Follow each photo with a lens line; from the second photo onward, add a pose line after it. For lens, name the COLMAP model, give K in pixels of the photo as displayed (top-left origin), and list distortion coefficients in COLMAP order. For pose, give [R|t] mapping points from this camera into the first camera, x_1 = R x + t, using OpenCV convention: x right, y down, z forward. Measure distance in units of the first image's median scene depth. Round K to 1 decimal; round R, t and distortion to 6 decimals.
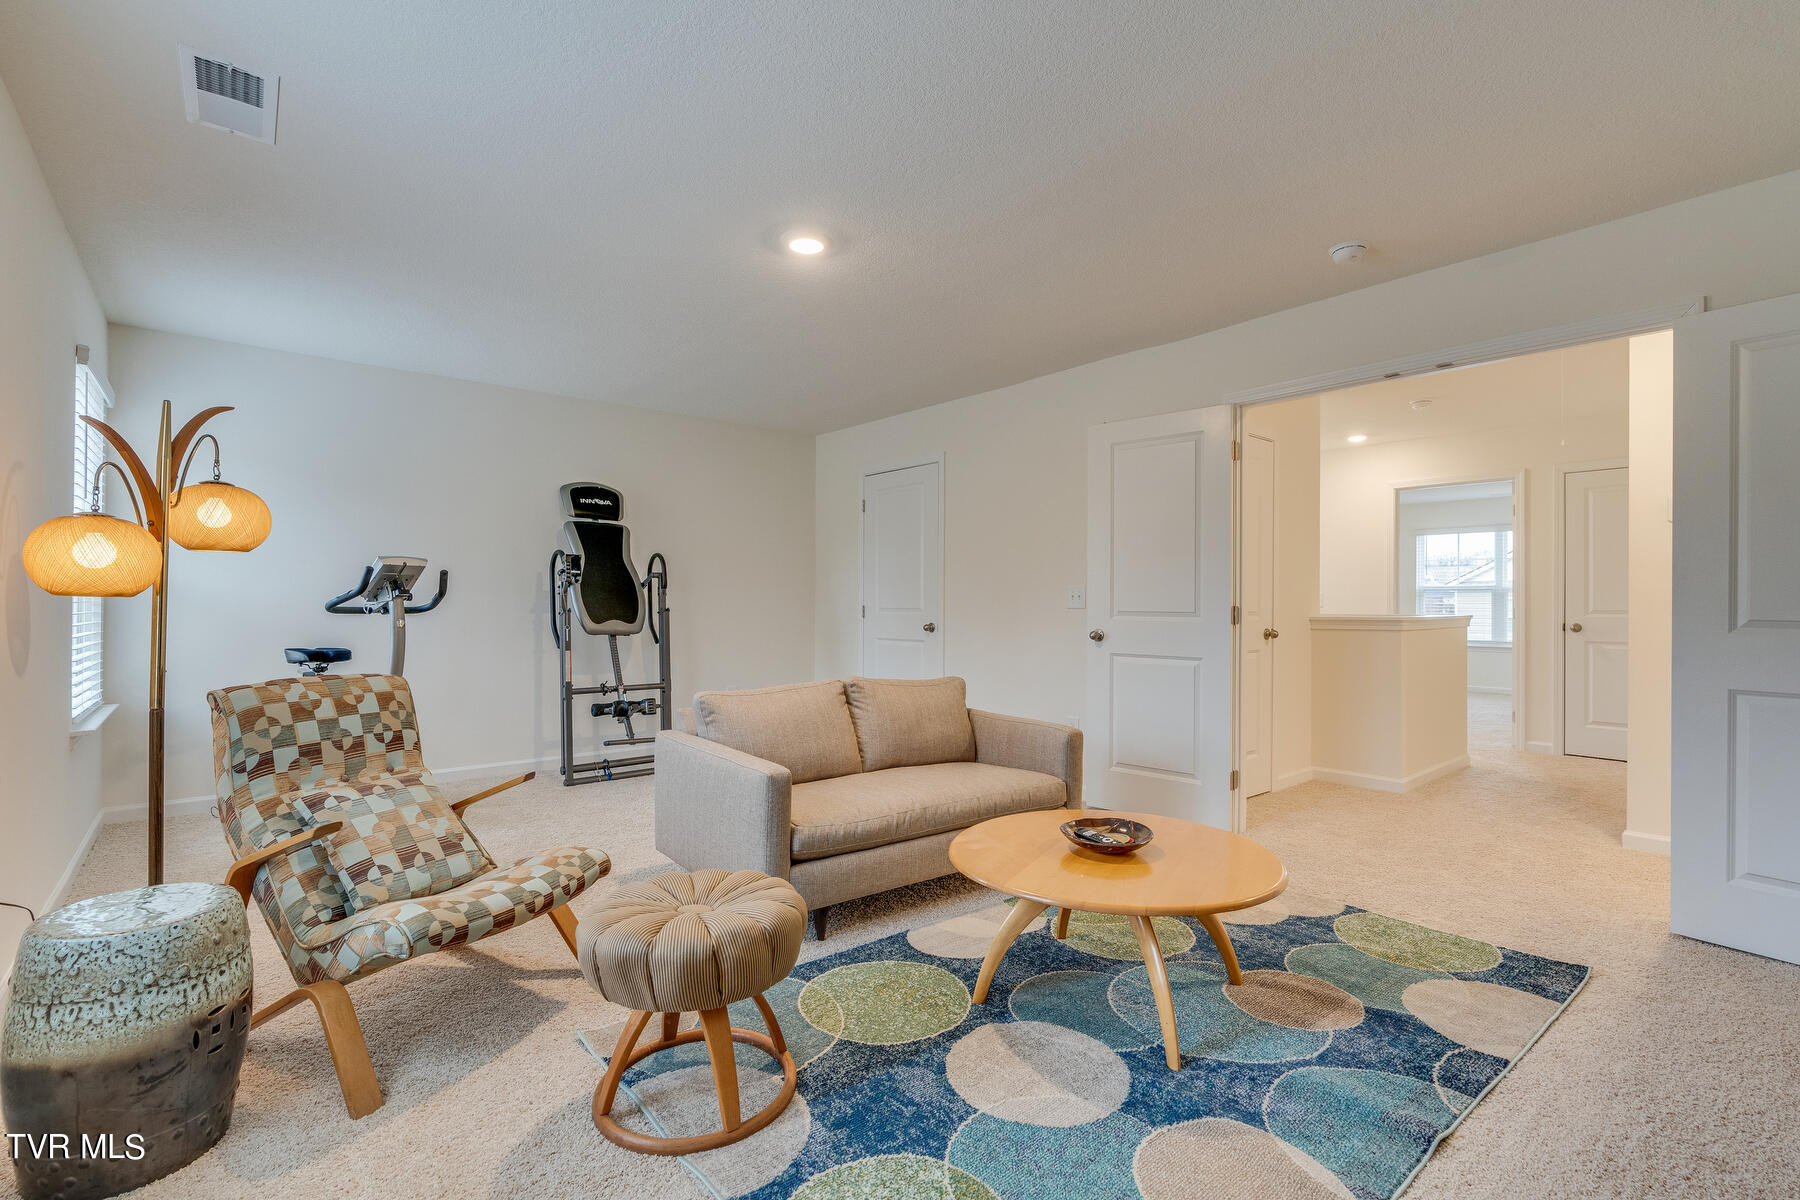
lens RADIAL K [[813.0, 0, 899.4], [0, 813.0, 598.6], [0, 0, 1]] dist [-0.004700, 0.002005]
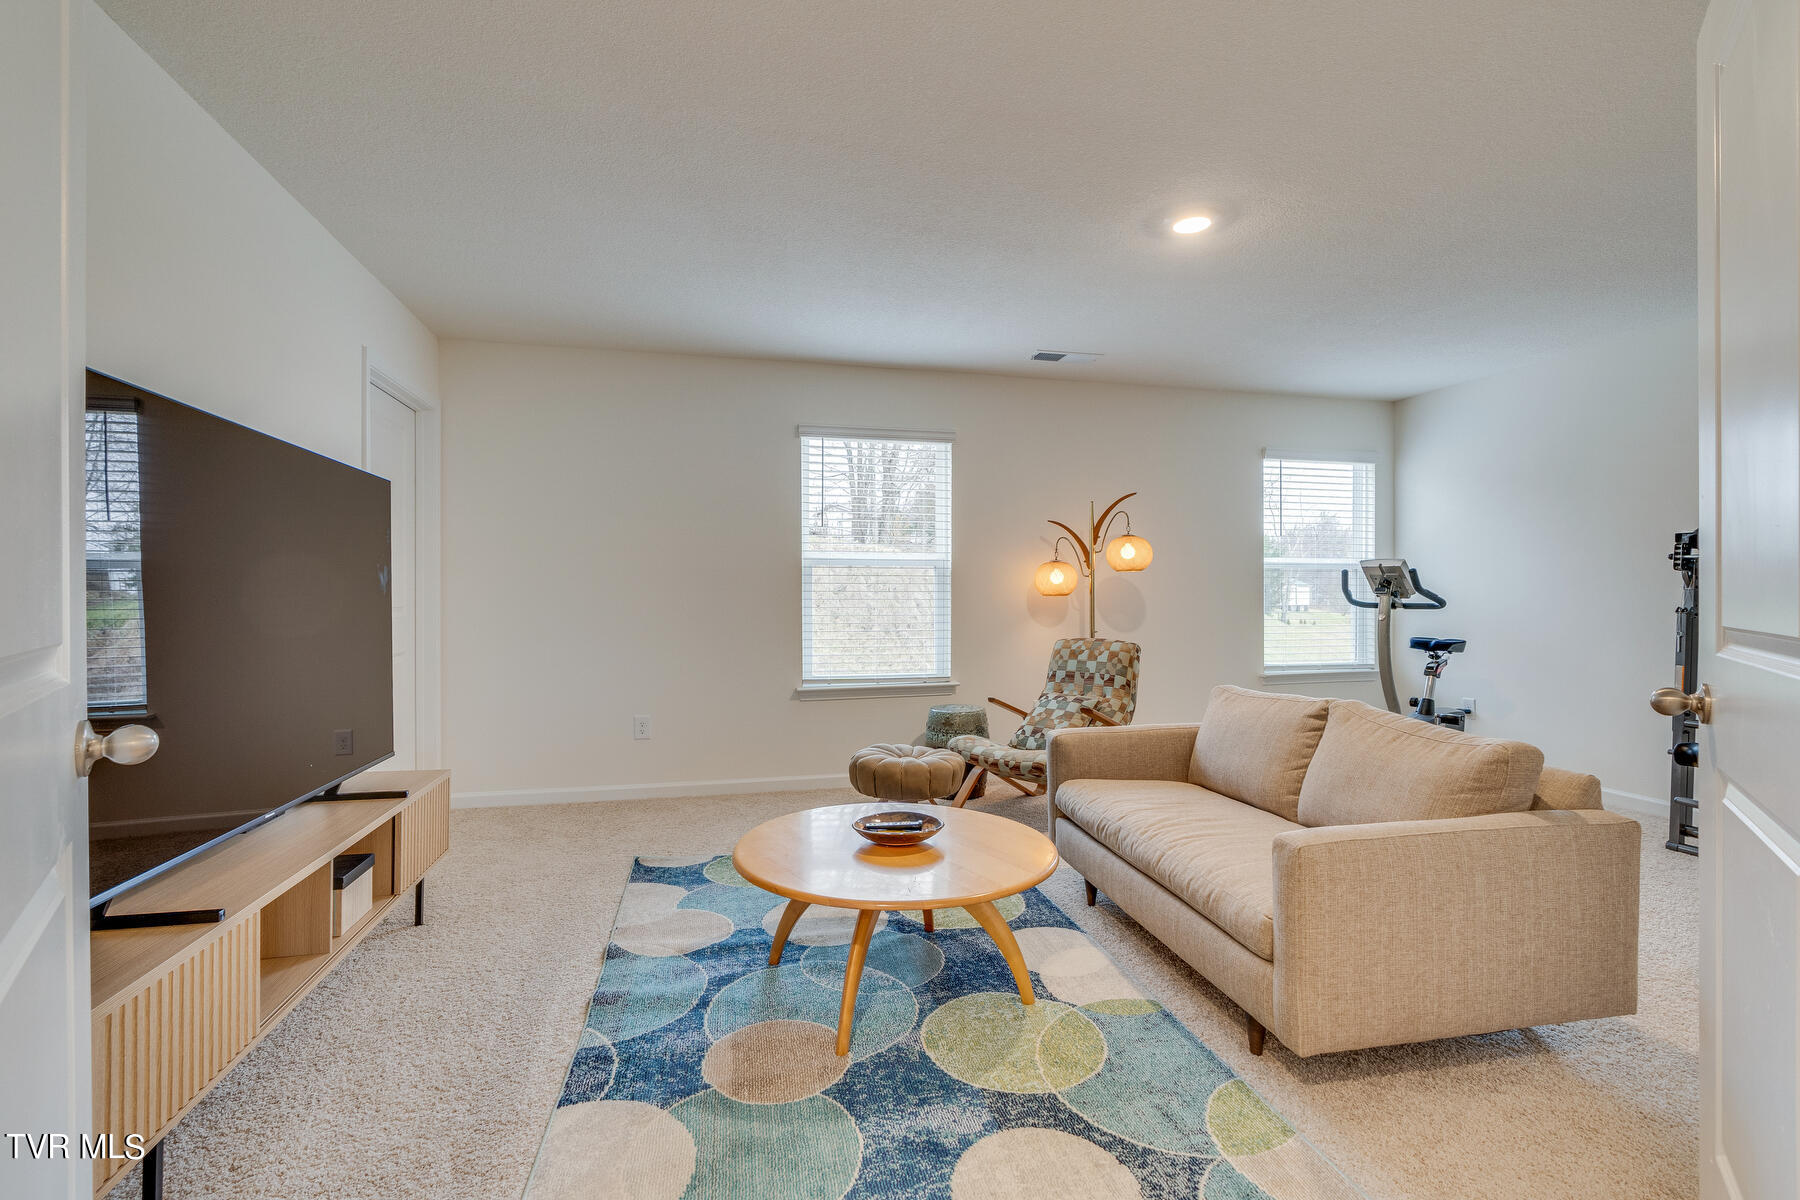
lens RADIAL K [[813.0, 0, 895.6], [0, 813.0, 597.7], [0, 0, 1]] dist [-0.004700, 0.002005]
pose [[-0.453642, -0.003064, -0.891179, 1.150975], [0.003574, 0.999980, -0.005257, 0.011041], [0.891177, -0.005570, -0.453622, 1.451180]]
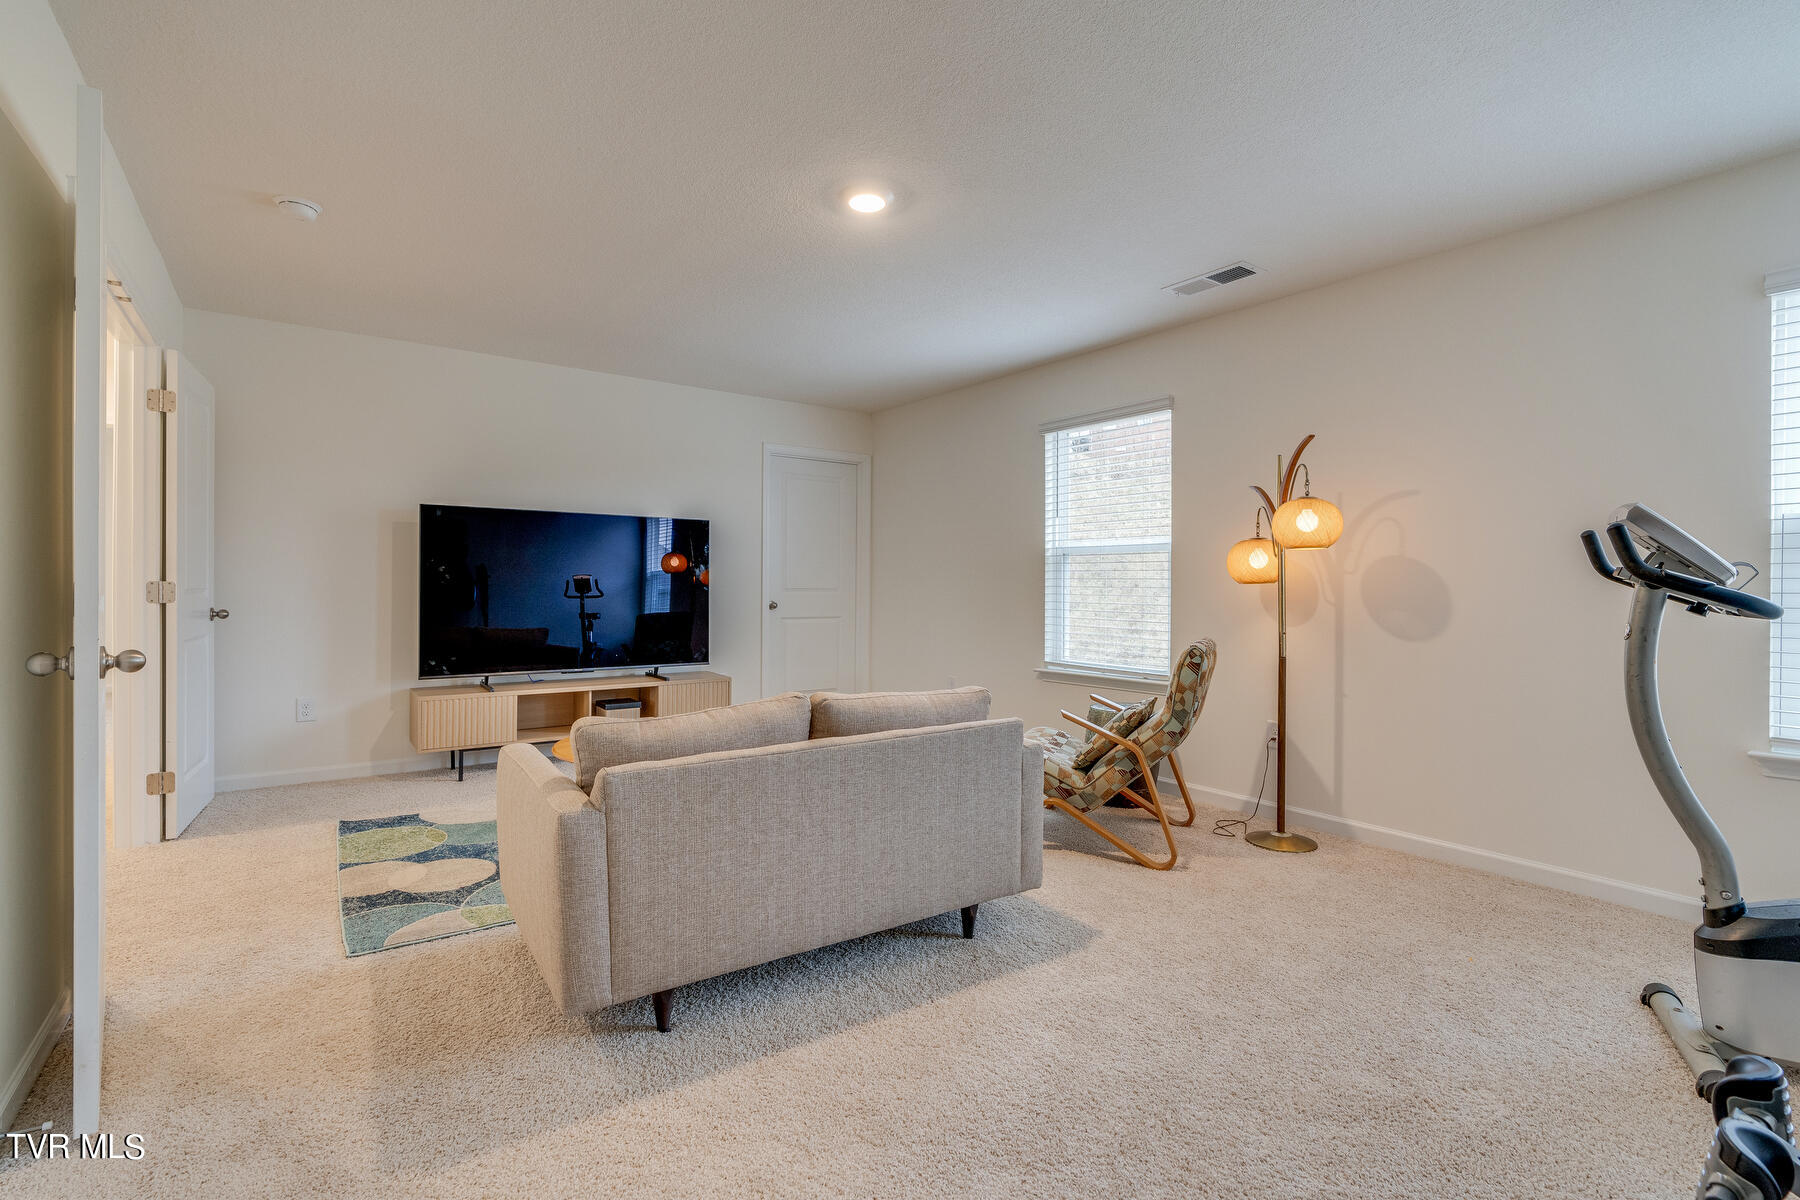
lens RADIAL K [[813.0, 0, 894.6], [0, 813.0, 589.5], [0, 0, 1]] dist [-0.004700, 0.002005]
pose [[-0.995686, -0.006135, 0.092586, -0.312125], [-0.005867, 0.999978, 0.003166, 0.007240], [-0.092603, 0.002609, -0.995700, 2.496681]]
